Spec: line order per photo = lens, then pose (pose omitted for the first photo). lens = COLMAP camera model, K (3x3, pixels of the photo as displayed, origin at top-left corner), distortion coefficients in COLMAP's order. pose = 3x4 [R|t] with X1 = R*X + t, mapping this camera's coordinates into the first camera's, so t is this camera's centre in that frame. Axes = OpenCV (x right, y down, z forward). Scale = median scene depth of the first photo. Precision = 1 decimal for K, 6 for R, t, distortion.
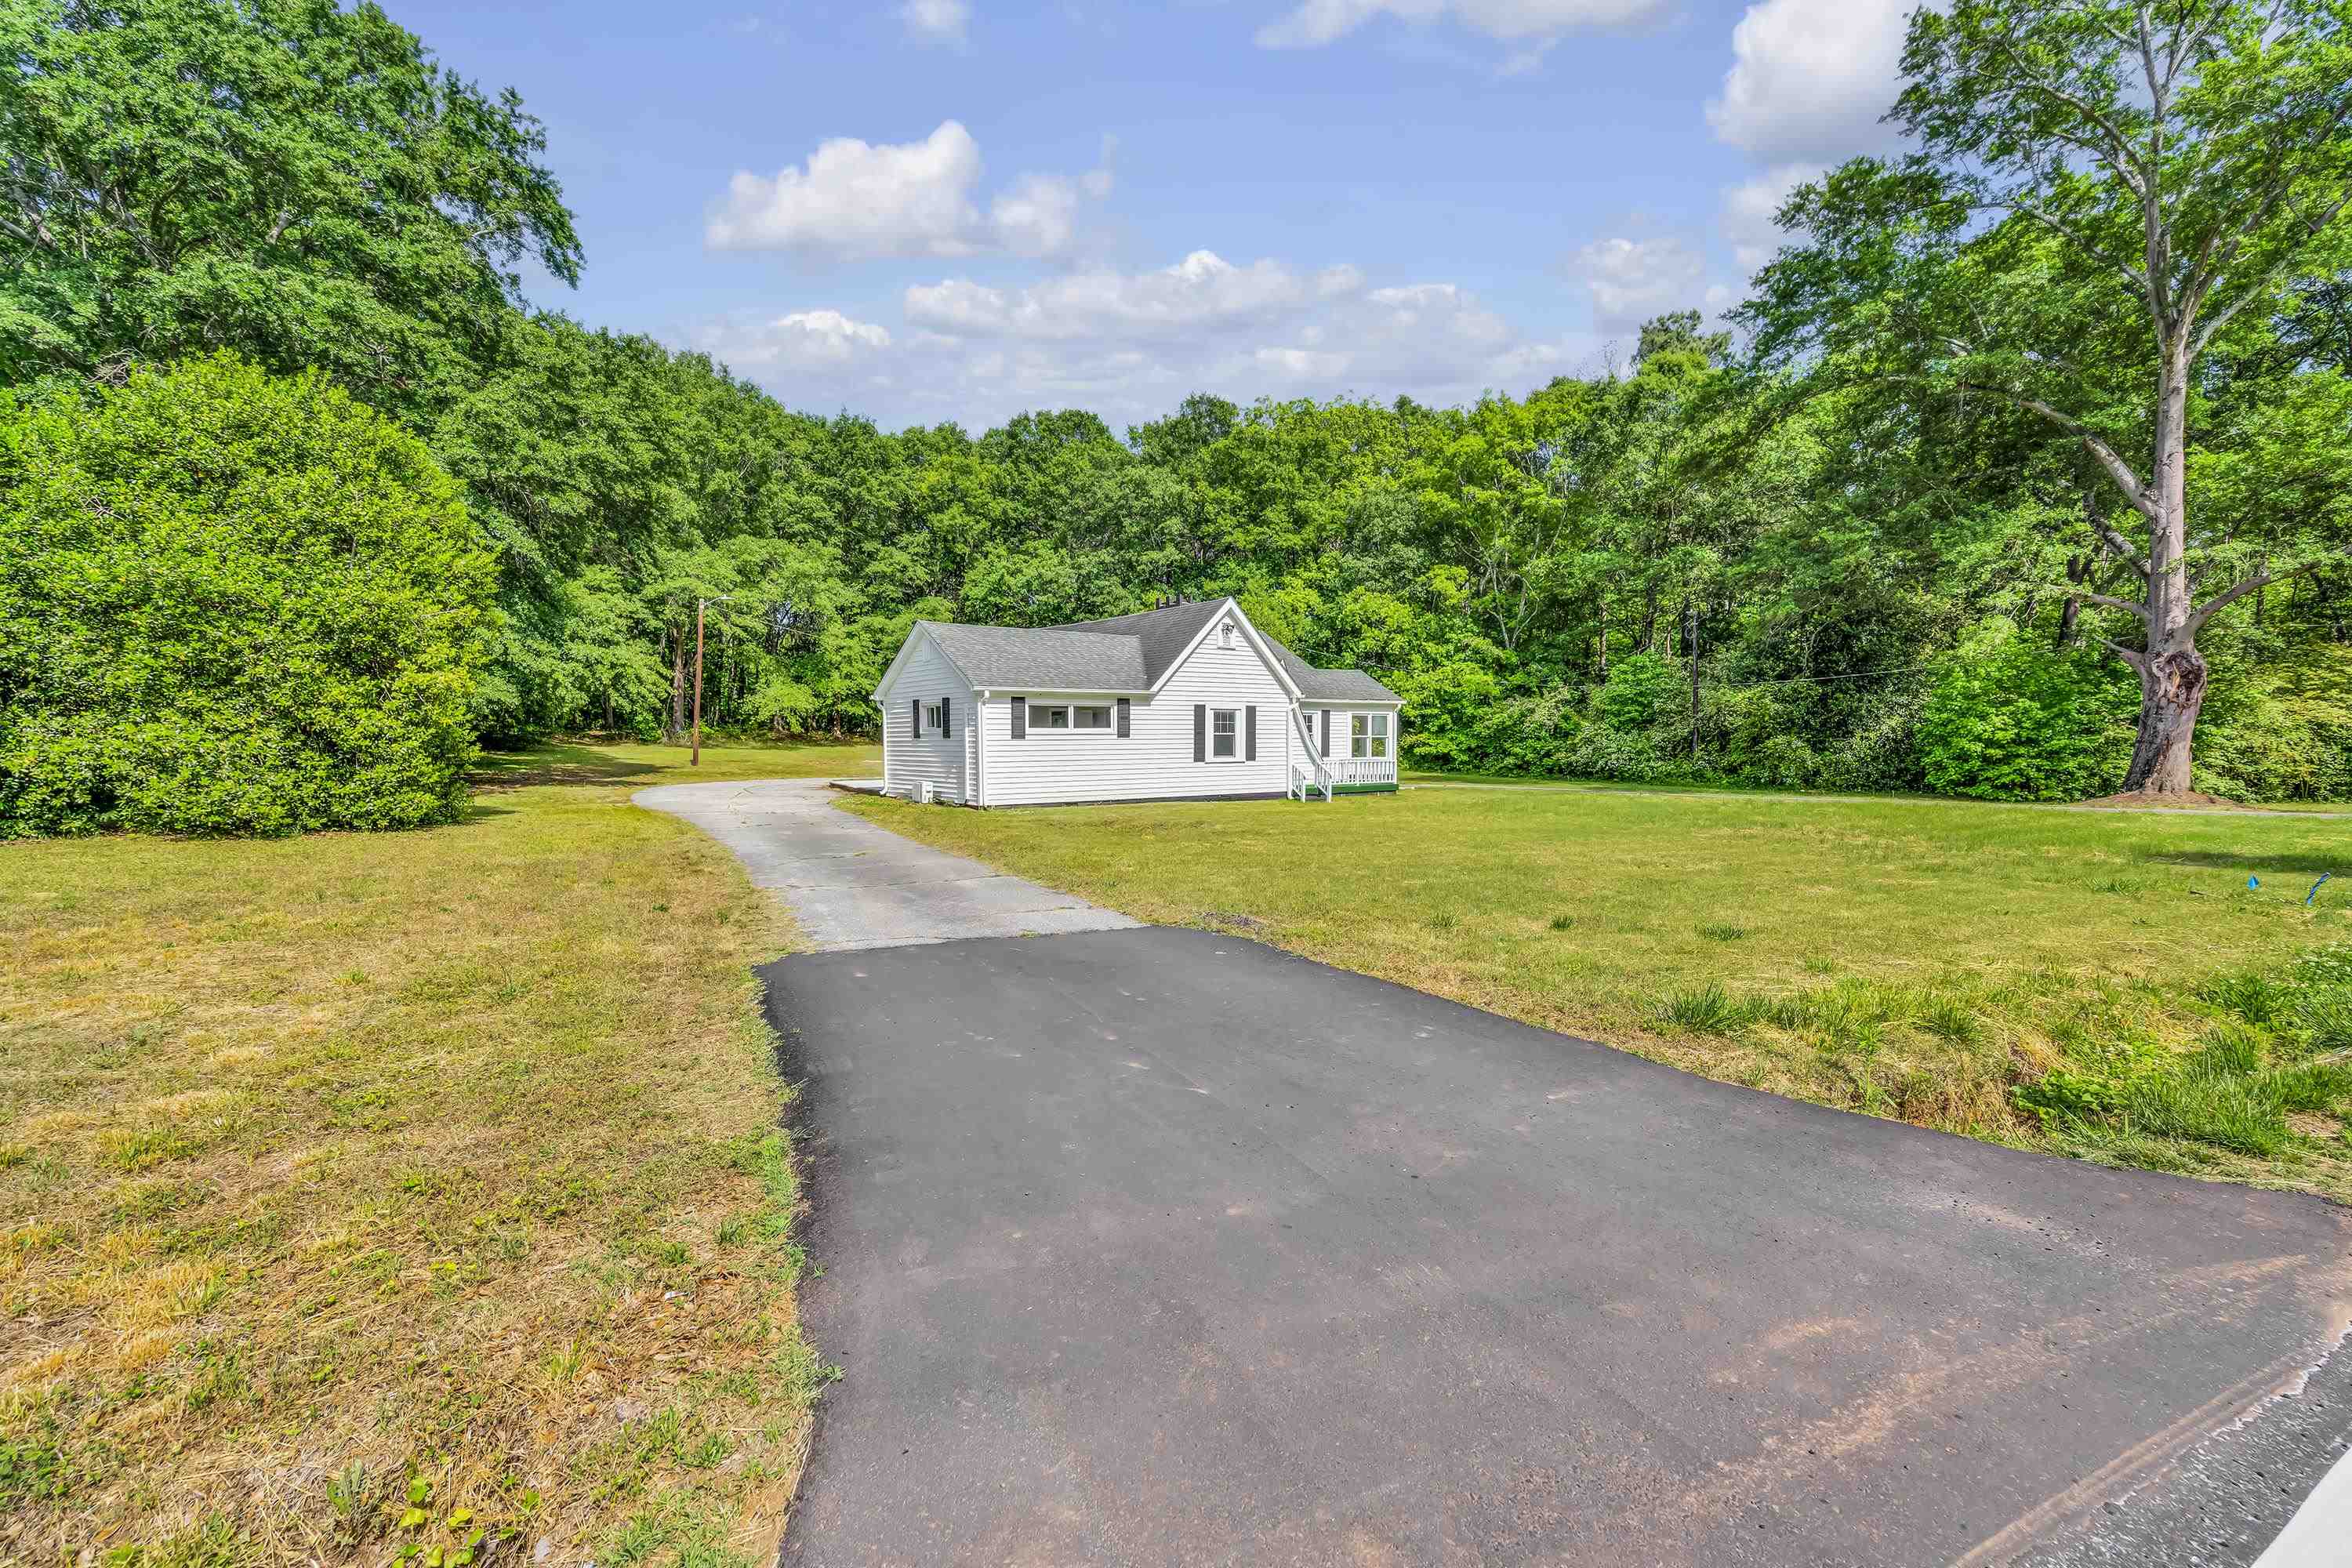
lens RADIAL K [[1055.0, 0, 1173.8], [0, 1055.0, 780.1], [0, 0, 1]] dist [-0.003361, 0.000269]
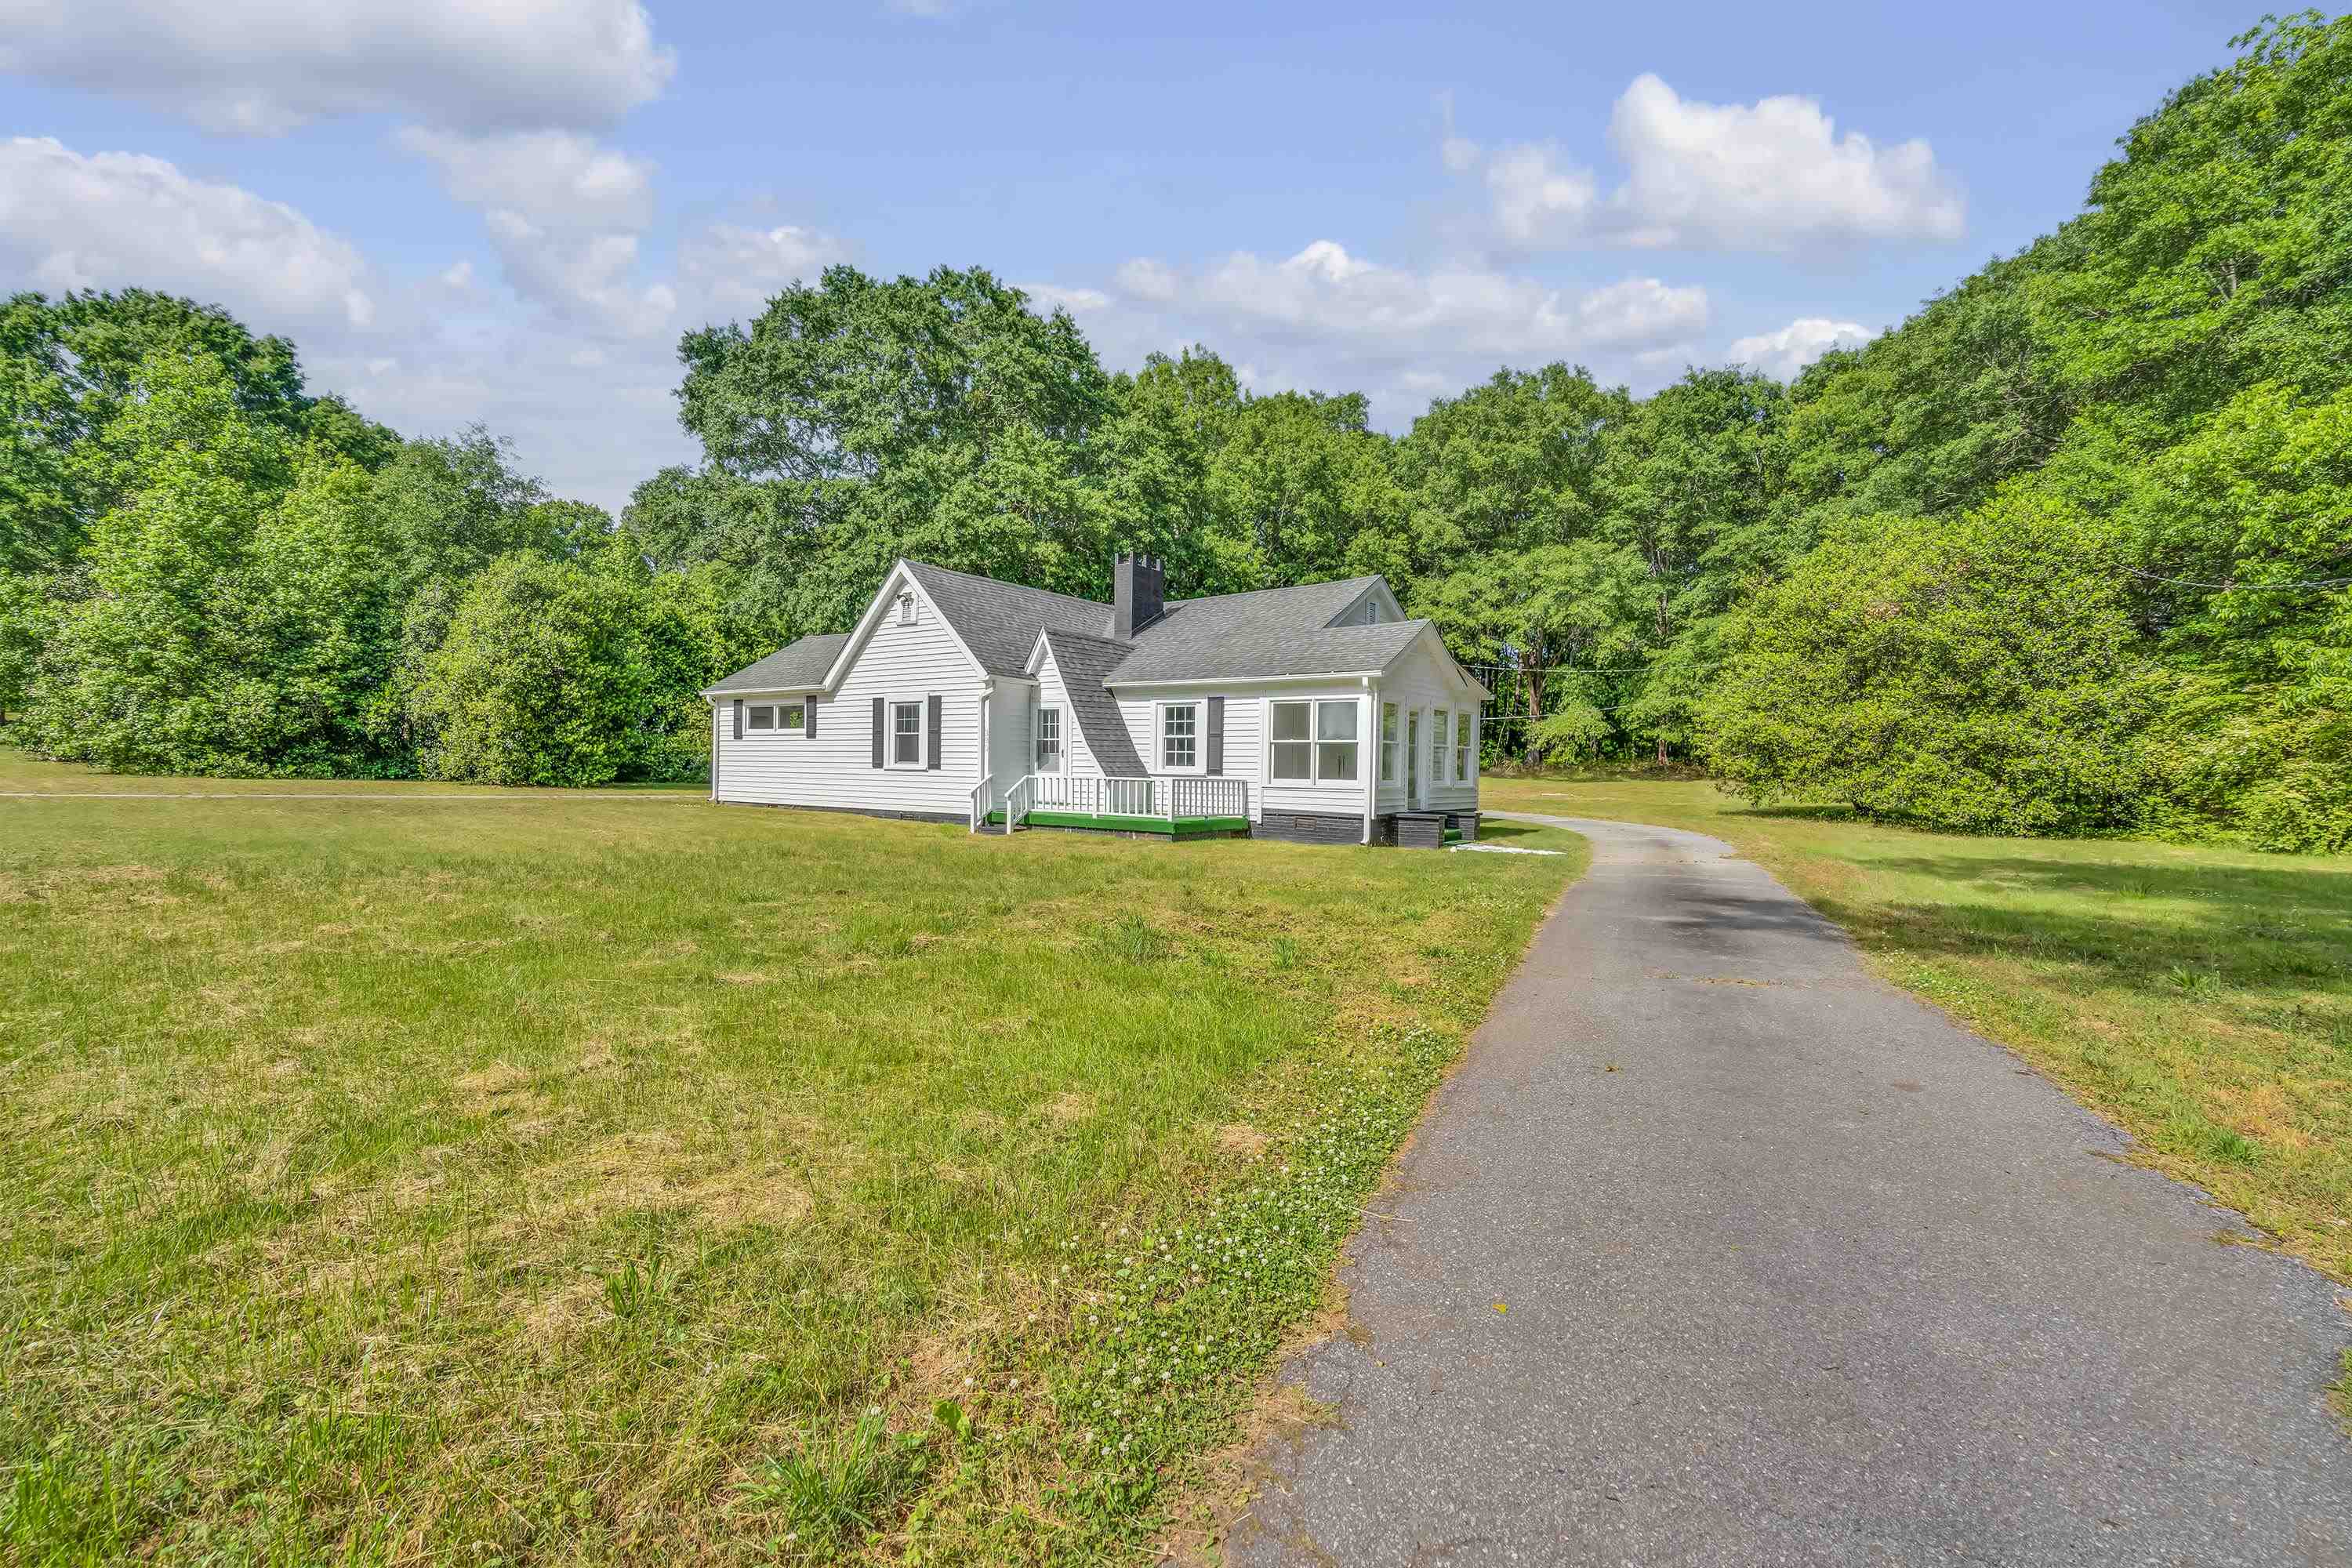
lens RADIAL K [[1055.0, 0, 1175.0], [0, 1055.0, 792.4], [0, 0, 1]] dist [-0.003361, 0.000269]
pose [[0.293368, 0.028432, -0.955577, 0.469081], [-0.059650, 0.998154, 0.011386, -0.011562], [0.954137, 0.053660, 0.294523, 0.525346]]
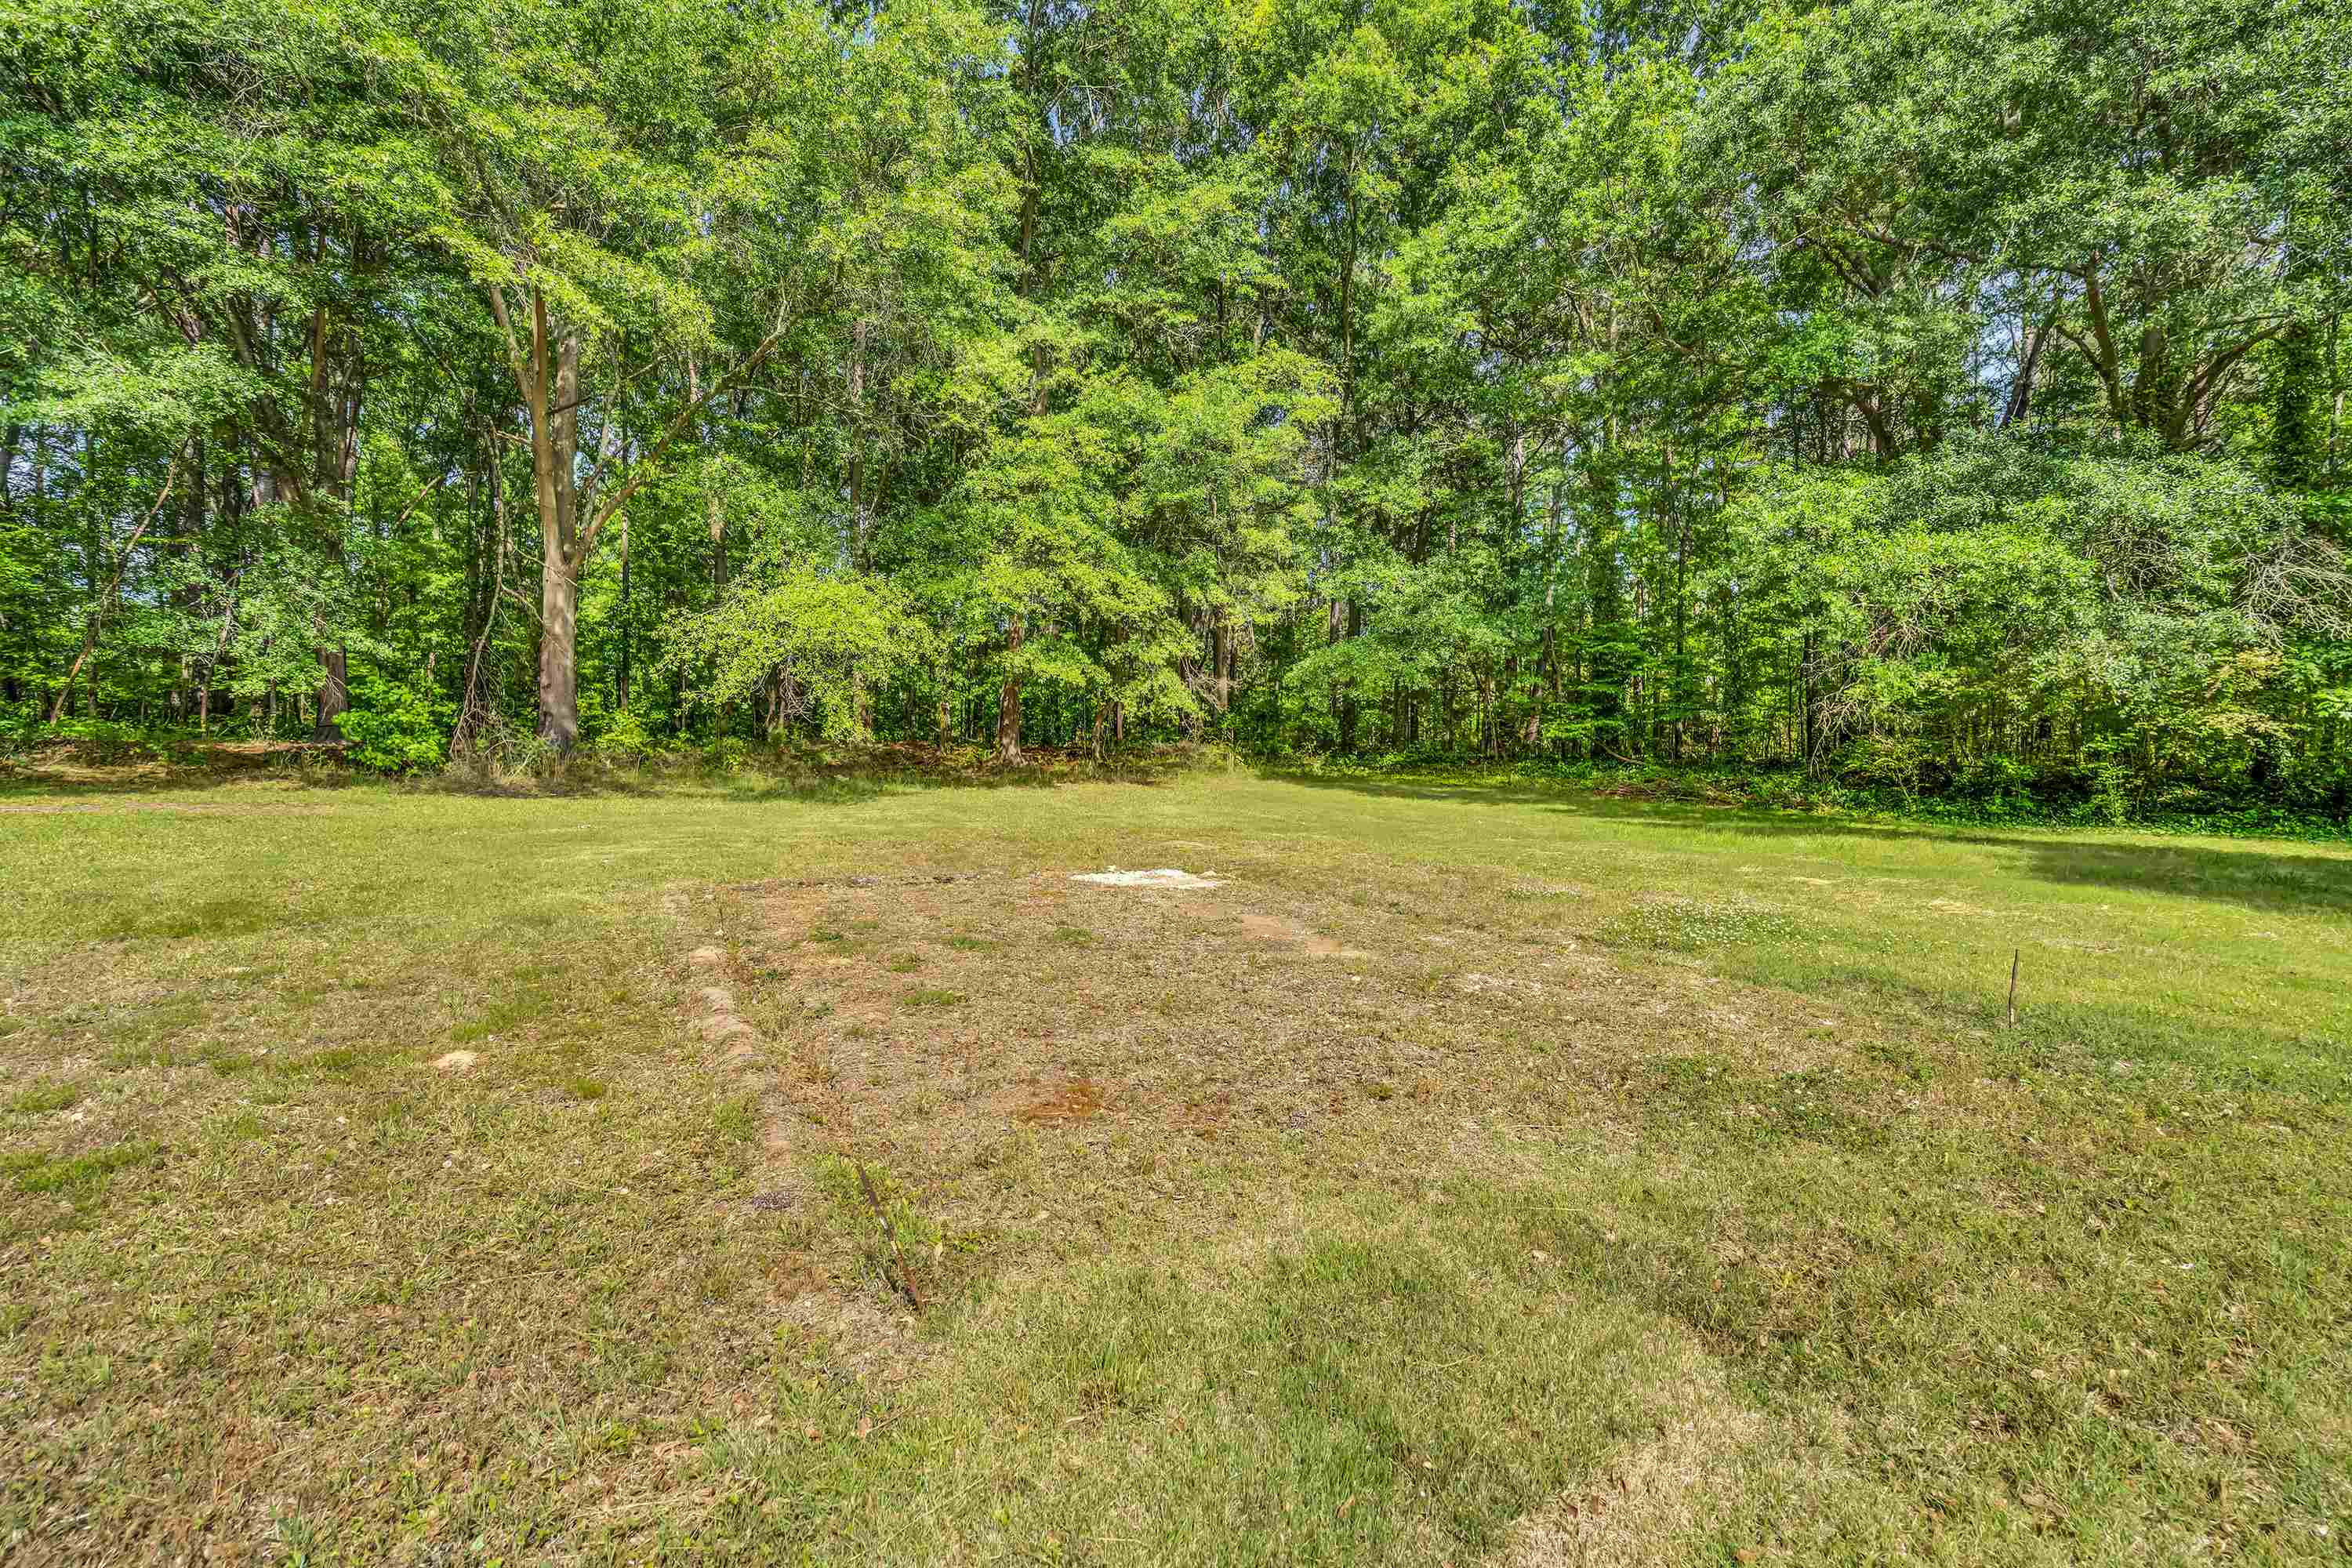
lens RADIAL K [[1055.0, 0, 1173.6], [0, 1055.0, 783.2], [0, 0, 1]] dist [-0.003361, 0.000269]
pose [[0.982383, -0.000687, -0.186879, -0.277831], [-0.003327, 0.999770, -0.021164, -0.036286], [0.186851, 0.021413, 0.982155, 0.923180]]
